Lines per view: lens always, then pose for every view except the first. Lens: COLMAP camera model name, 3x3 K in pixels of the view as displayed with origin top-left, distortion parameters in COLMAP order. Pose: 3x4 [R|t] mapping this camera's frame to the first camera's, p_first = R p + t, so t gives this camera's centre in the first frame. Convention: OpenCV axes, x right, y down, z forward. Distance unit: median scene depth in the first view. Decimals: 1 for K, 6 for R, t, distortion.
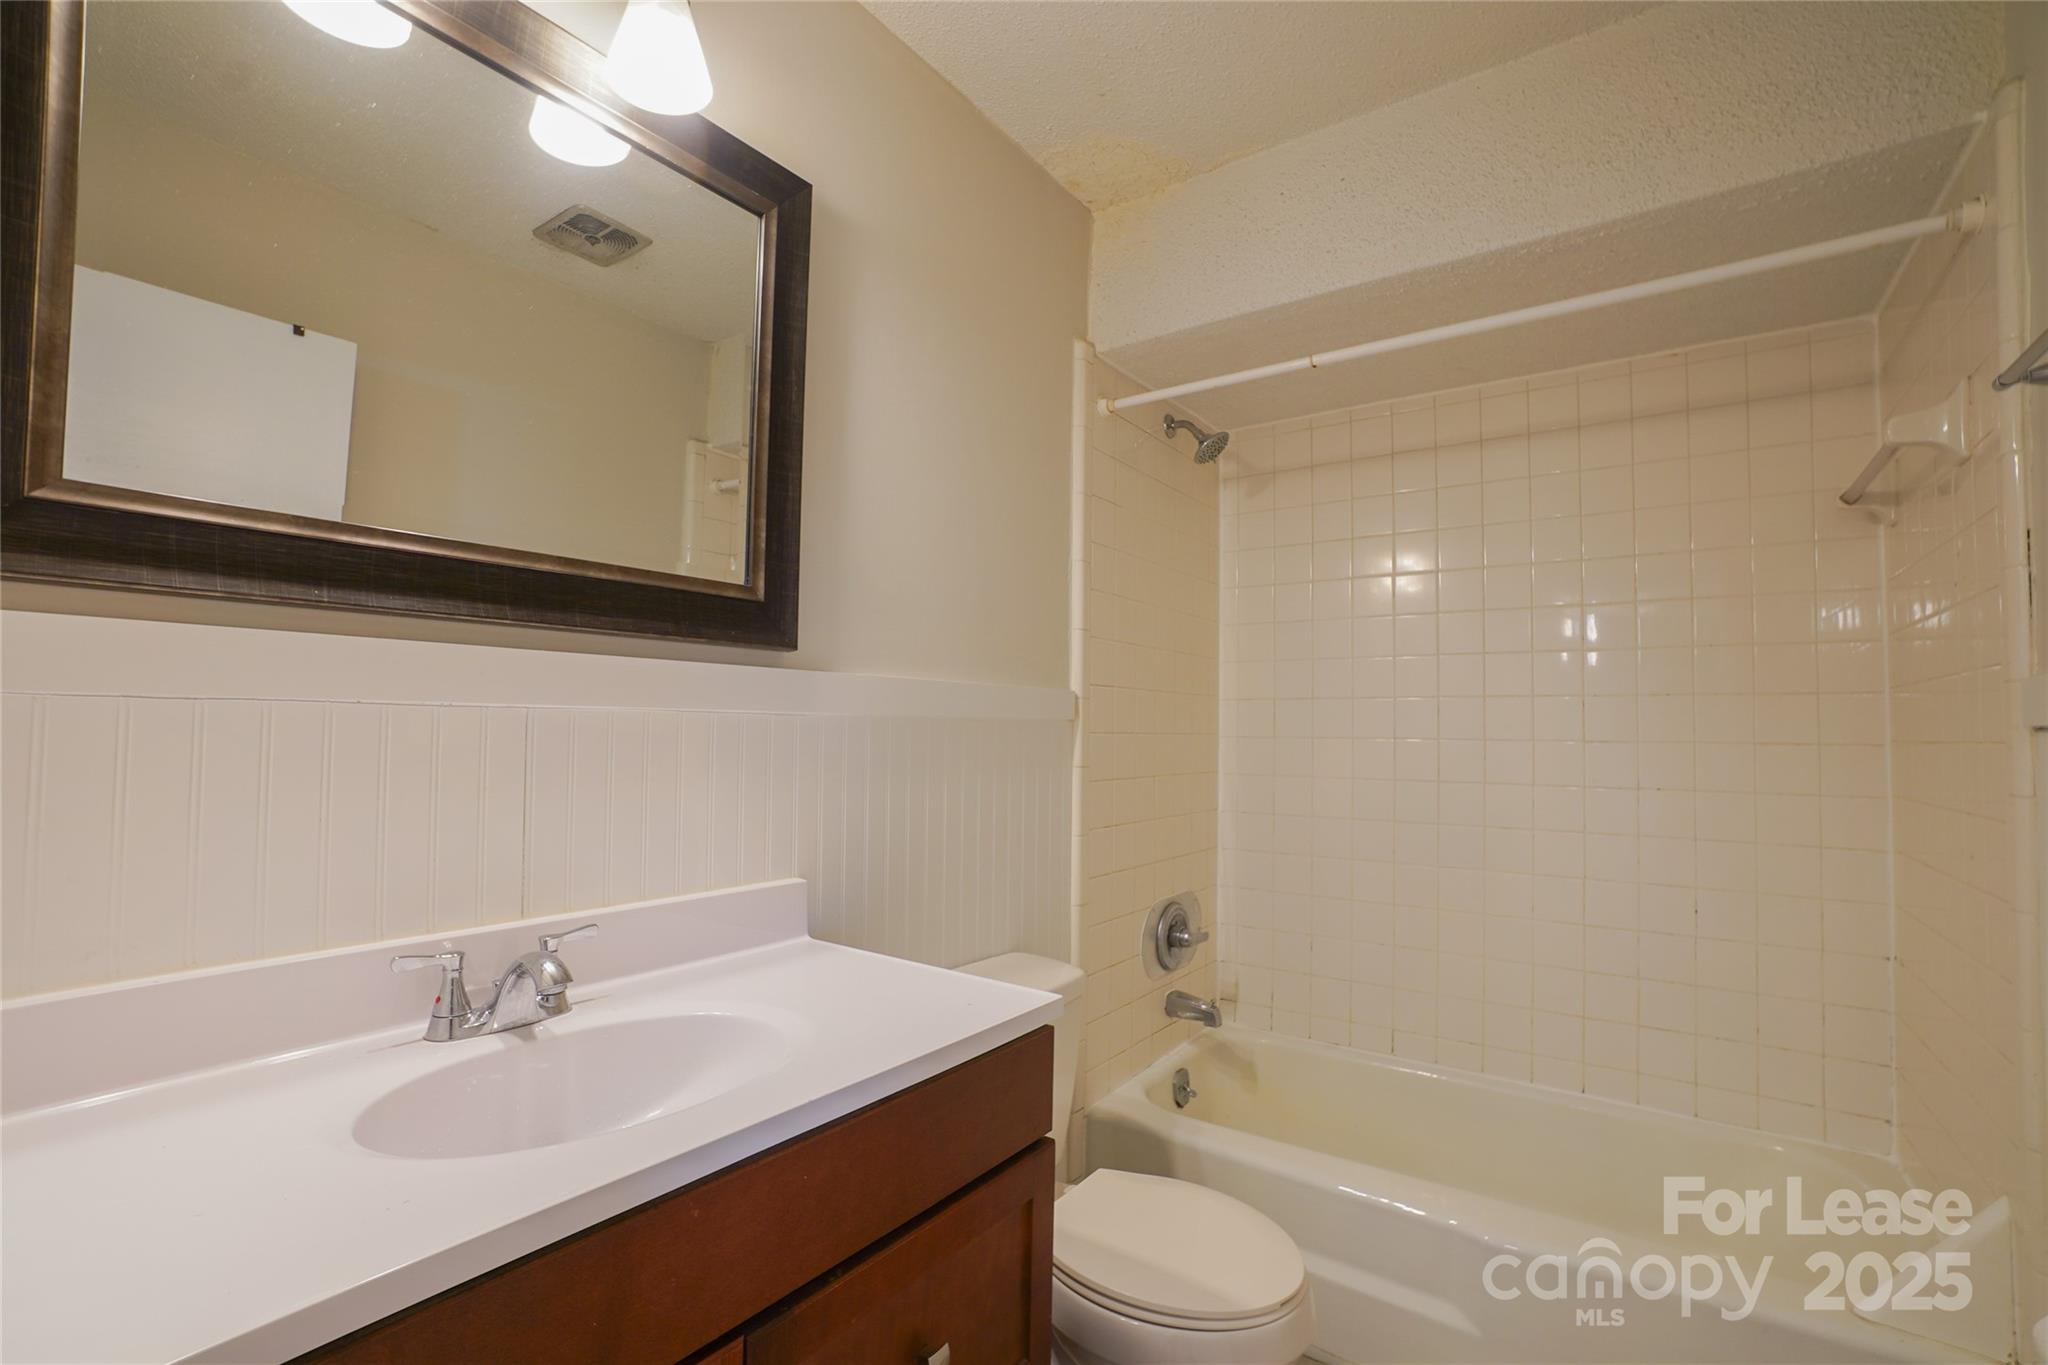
lens RADIAL K [[910.5, 0, 1005.5], [0, 910.5, 694.1], [0, 0, 1]] dist [-0.064456, 0.023357]
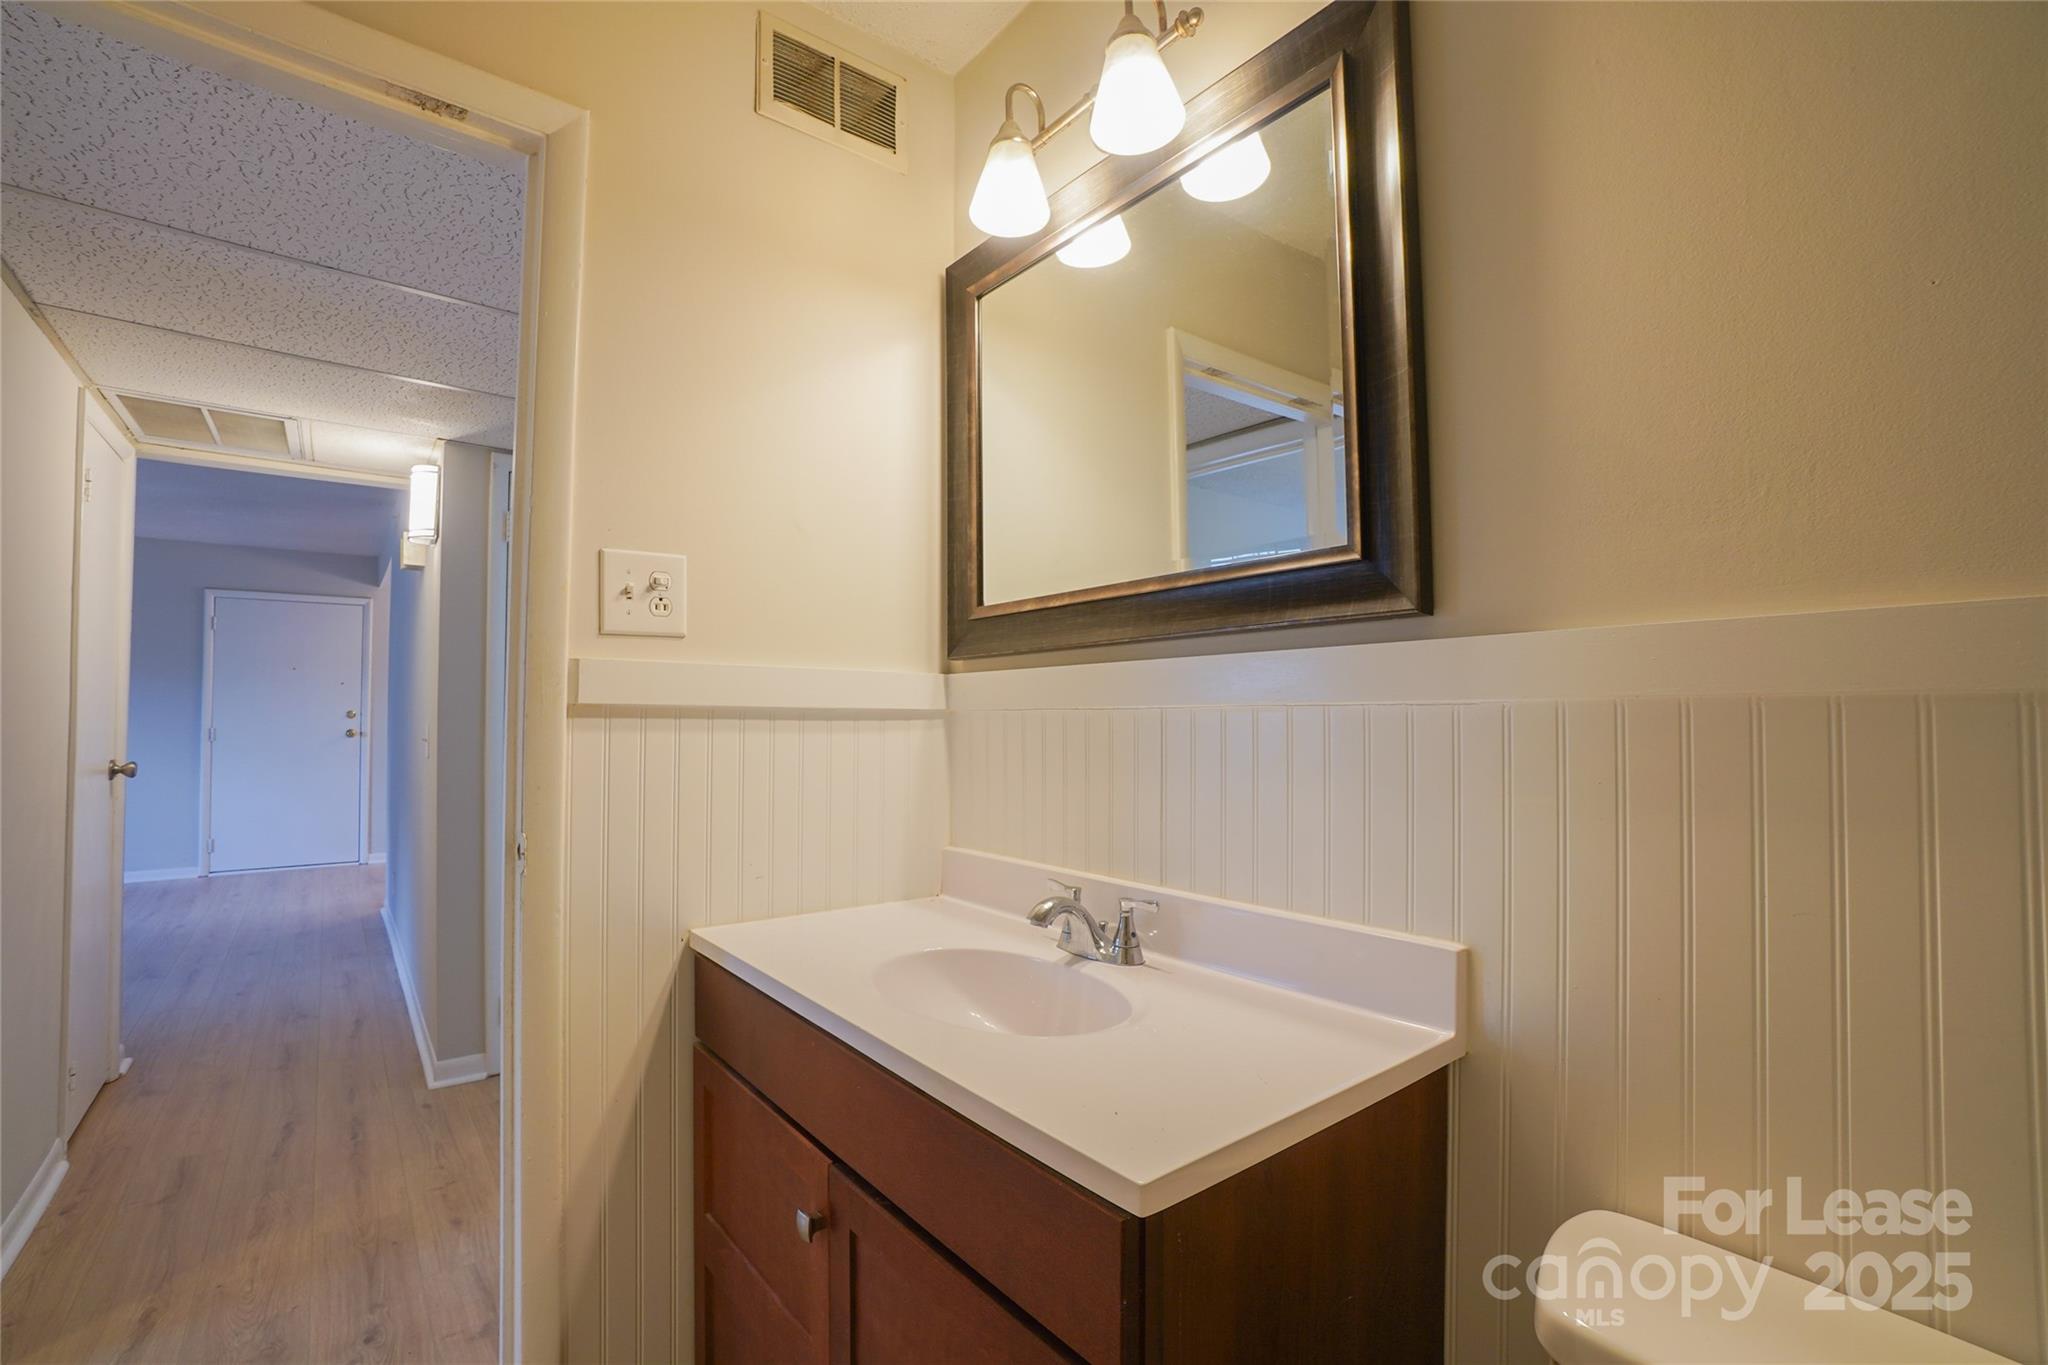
lens RADIAL K [[910.5, 0, 1005.5], [0, 910.5, 694.1], [0, 0, 1]] dist [-0.064456, 0.023357]
pose [[-0.274807, -0.034517, -0.960880, 0.678739], [0.039823, 0.998089, -0.047243, 0.044857], [0.960674, -0.051248, -0.272907, 1.137112]]
